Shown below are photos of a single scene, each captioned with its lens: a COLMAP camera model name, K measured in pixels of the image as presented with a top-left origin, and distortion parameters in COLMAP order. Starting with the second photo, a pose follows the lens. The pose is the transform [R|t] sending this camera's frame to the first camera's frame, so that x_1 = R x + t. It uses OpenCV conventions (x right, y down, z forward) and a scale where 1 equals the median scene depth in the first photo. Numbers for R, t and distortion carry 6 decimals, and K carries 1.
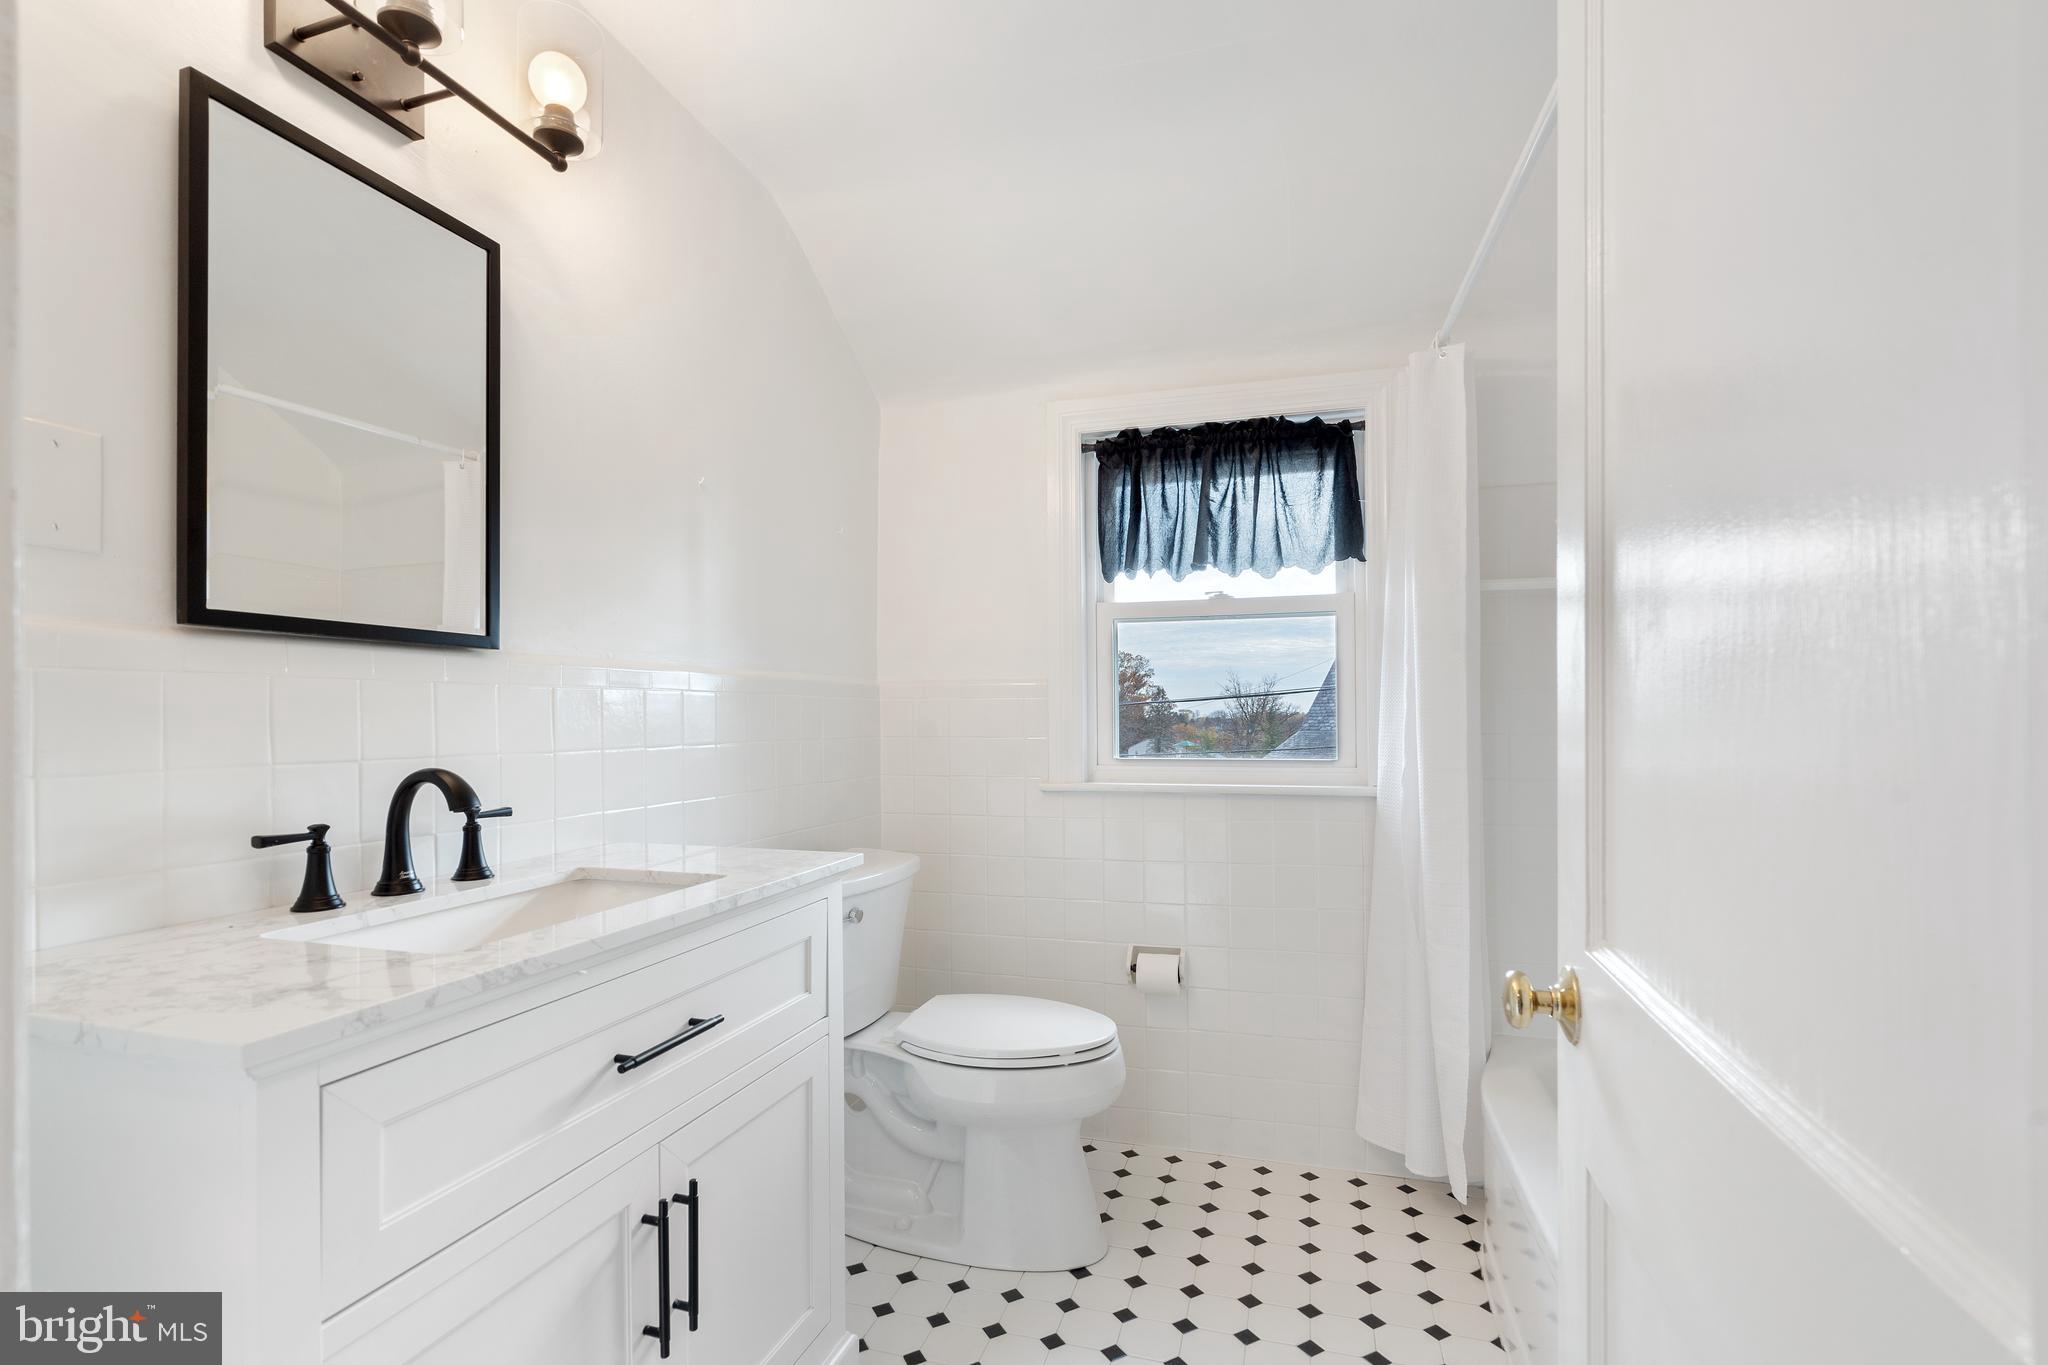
lens RADIAL K [[934.9, 0, 1026.6], [0, 934.9, 697.3], [0, 0, 1]] dist [0.004135, 0.000689]
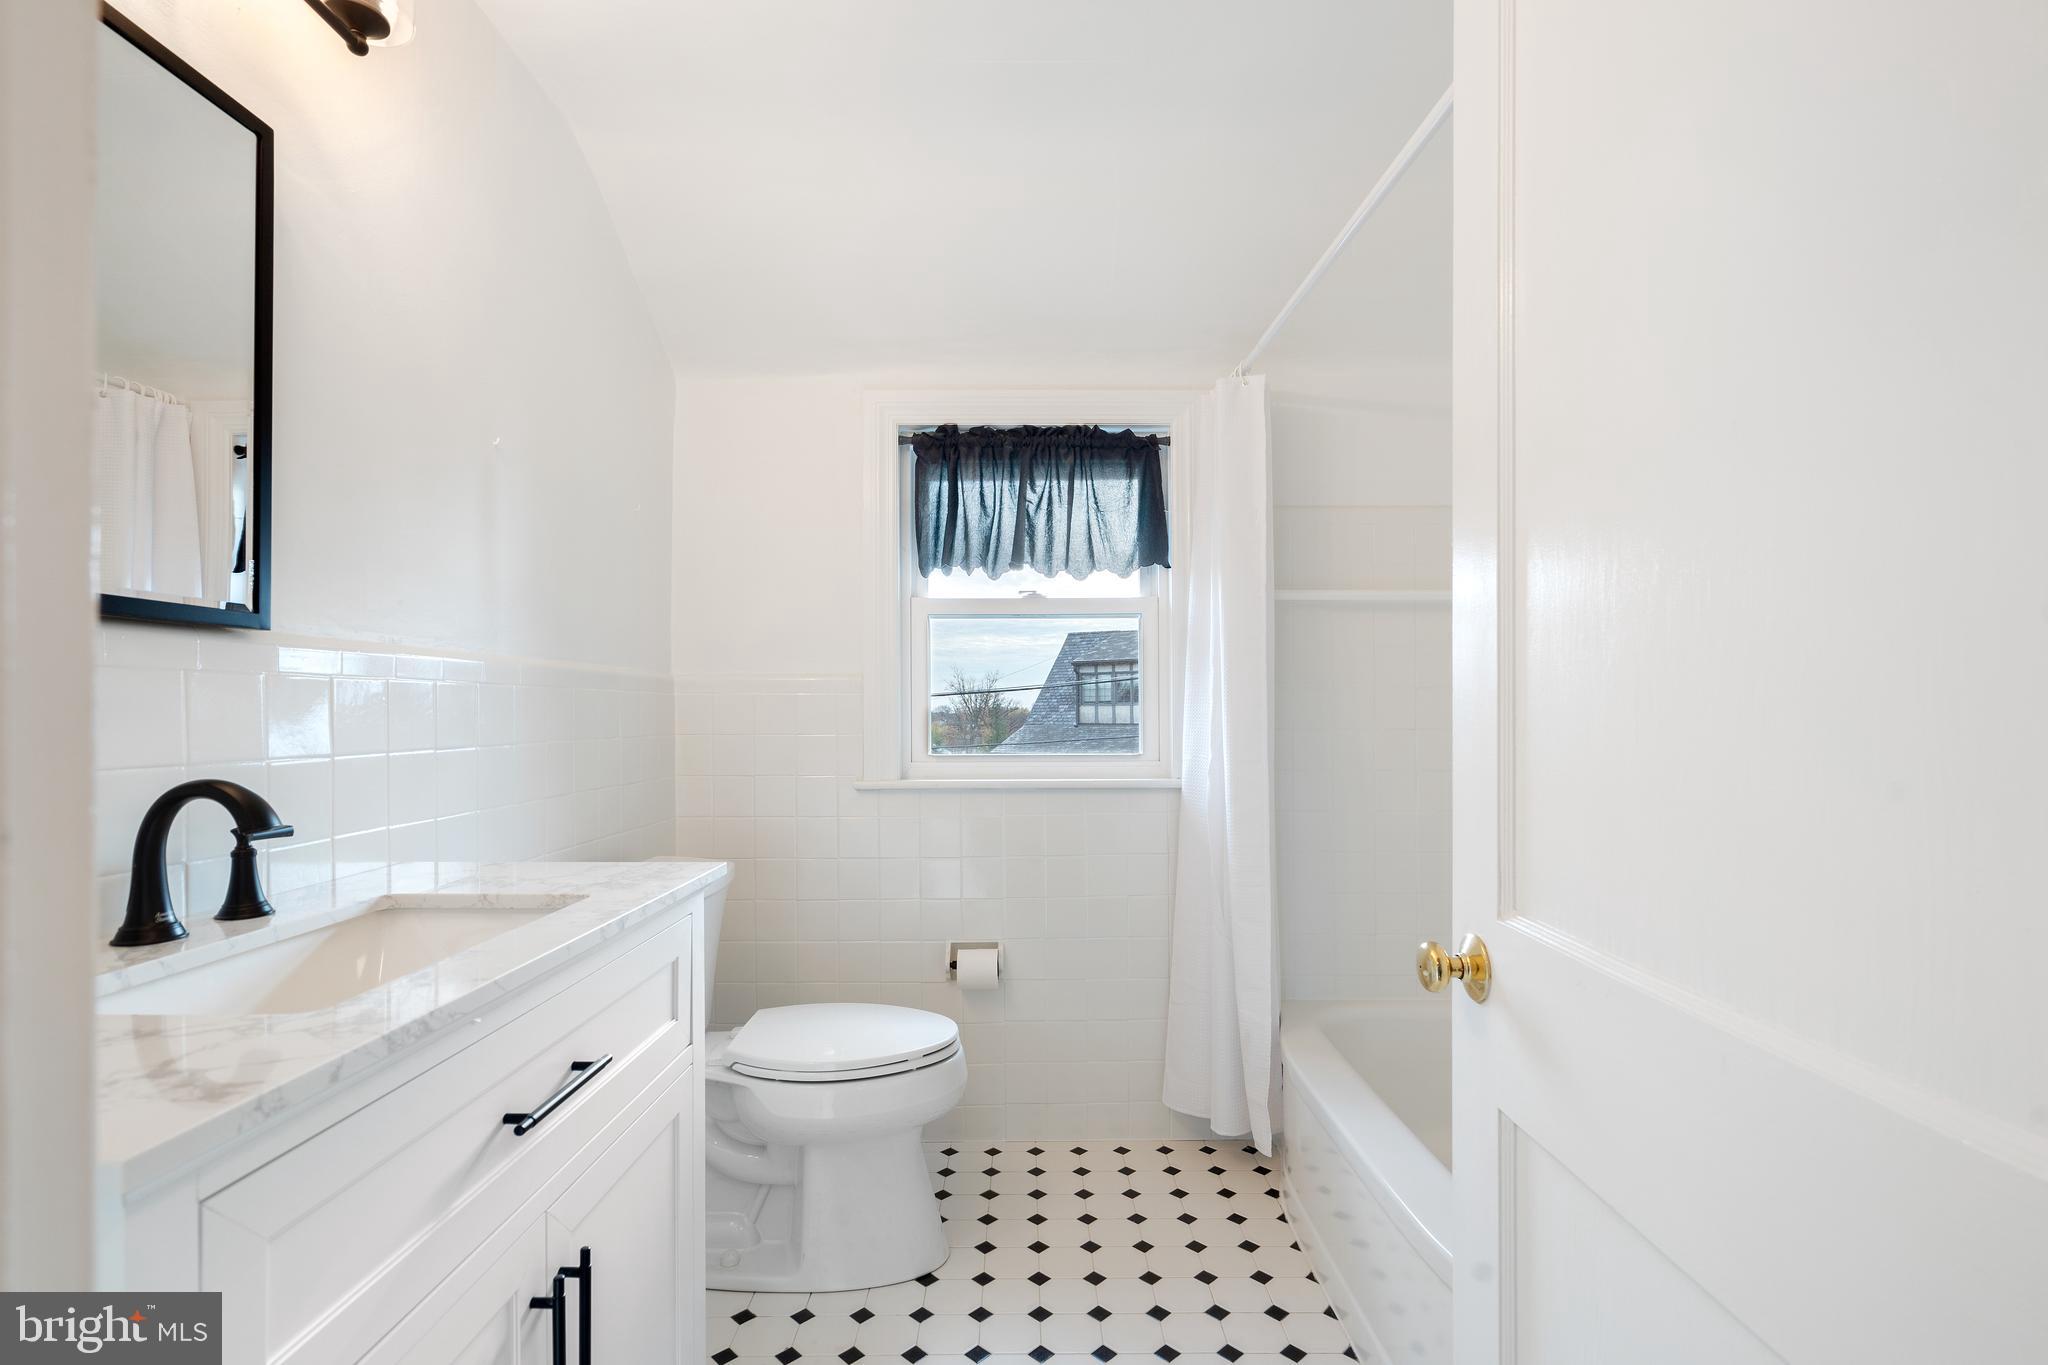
lens RADIAL K [[932.6, 0, 1021.0], [0, 932.6, 691.4], [0, 0, 1]] dist [0.002339, 0.000902]
pose [[0.958772, 0.007291, 0.284084, -0.103121], [-0.006938, 0.999973, -0.002249, -0.000729], [-0.284093, 0.000186, 0.958797, 0.025898]]
